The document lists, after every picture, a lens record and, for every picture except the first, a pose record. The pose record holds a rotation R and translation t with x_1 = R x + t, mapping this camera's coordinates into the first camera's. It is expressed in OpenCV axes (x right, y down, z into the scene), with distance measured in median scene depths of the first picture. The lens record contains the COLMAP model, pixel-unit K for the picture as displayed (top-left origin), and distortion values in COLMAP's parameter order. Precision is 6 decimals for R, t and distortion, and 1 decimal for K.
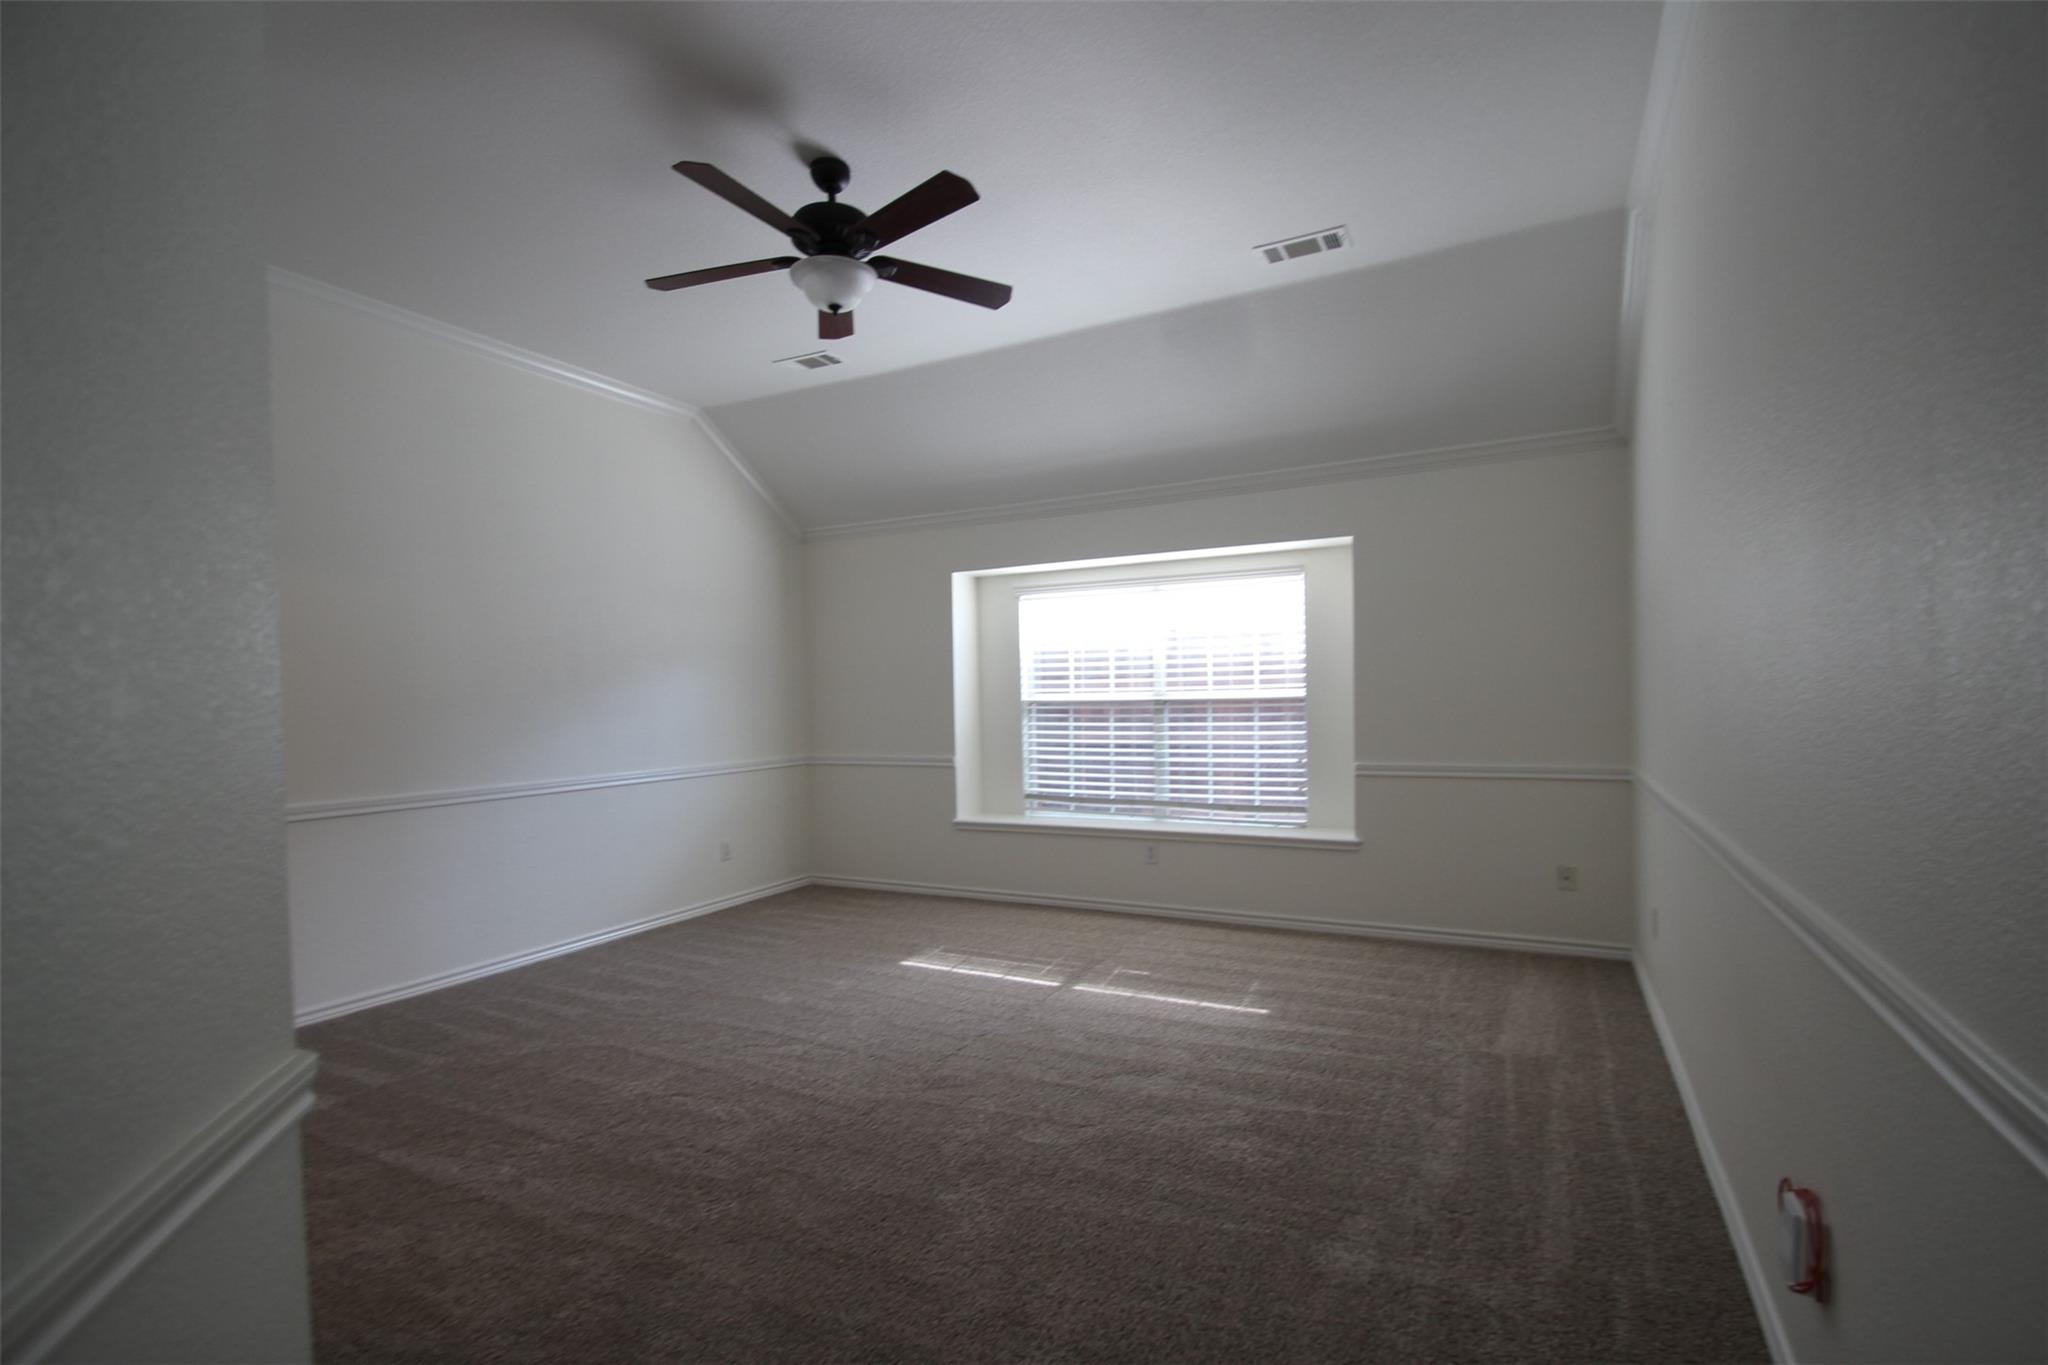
lens RADIAL K [[951.5, 0, 1009.7], [0, 951.5, 682.8], [0, 0, 1]] dist [0.002423, -0.006908]
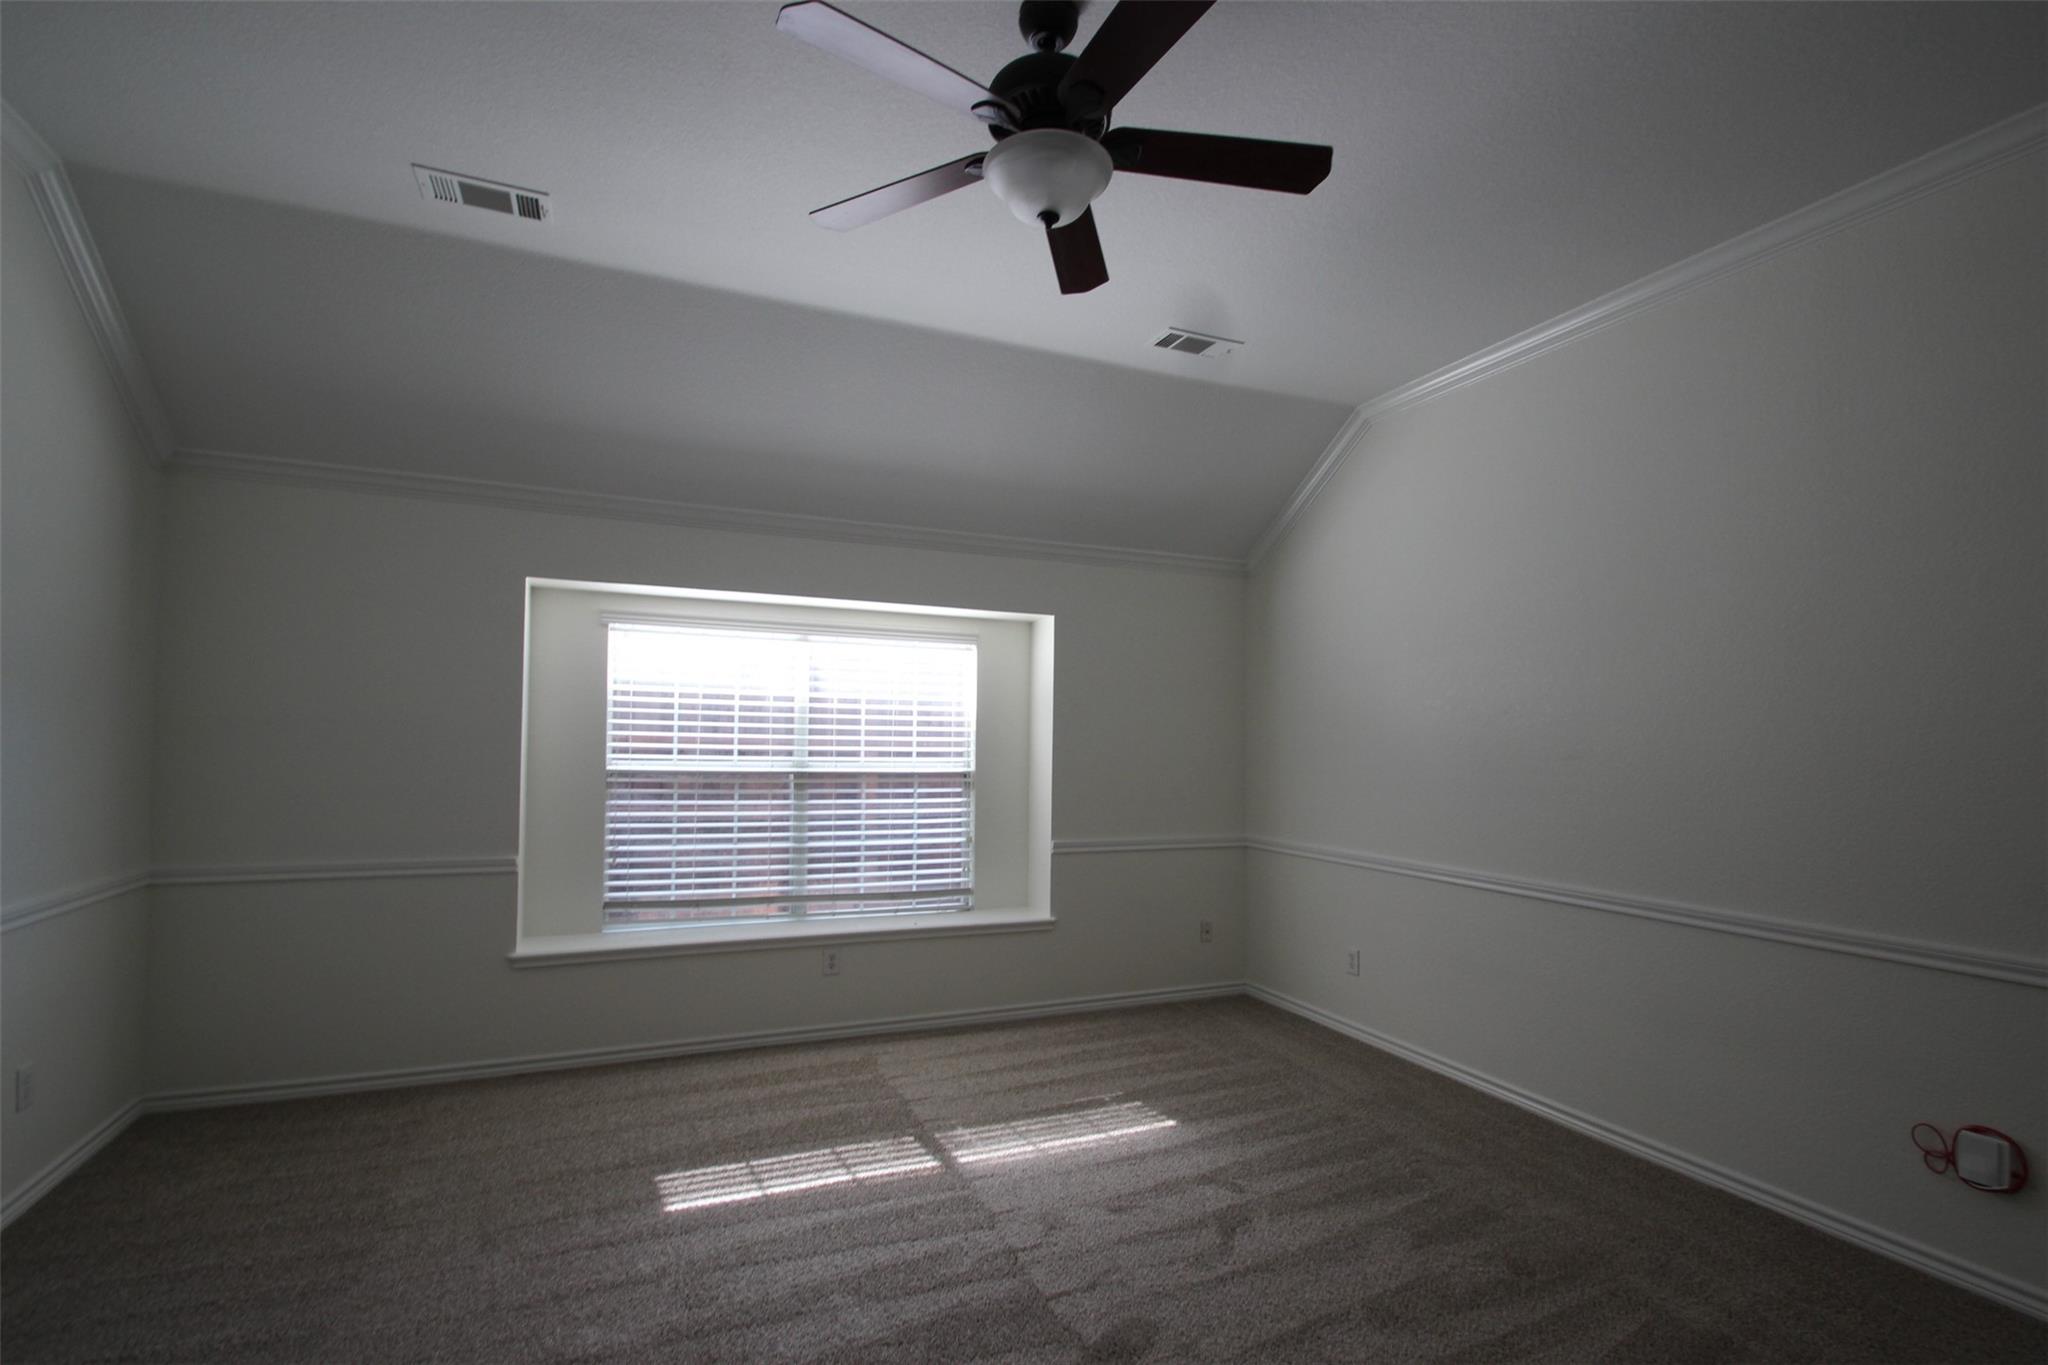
lens RADIAL K [[951.5, 0, 1014.7], [0, 951.5, 696.1], [0, 0, 1]] dist [0.002423, -0.006908]
pose [[0.621711, 0.069894, 0.780122, -0.399591], [-0.036651, 0.997515, -0.060163, -0.005560], [-0.782389, 0.008812, 0.622728, 0.356619]]
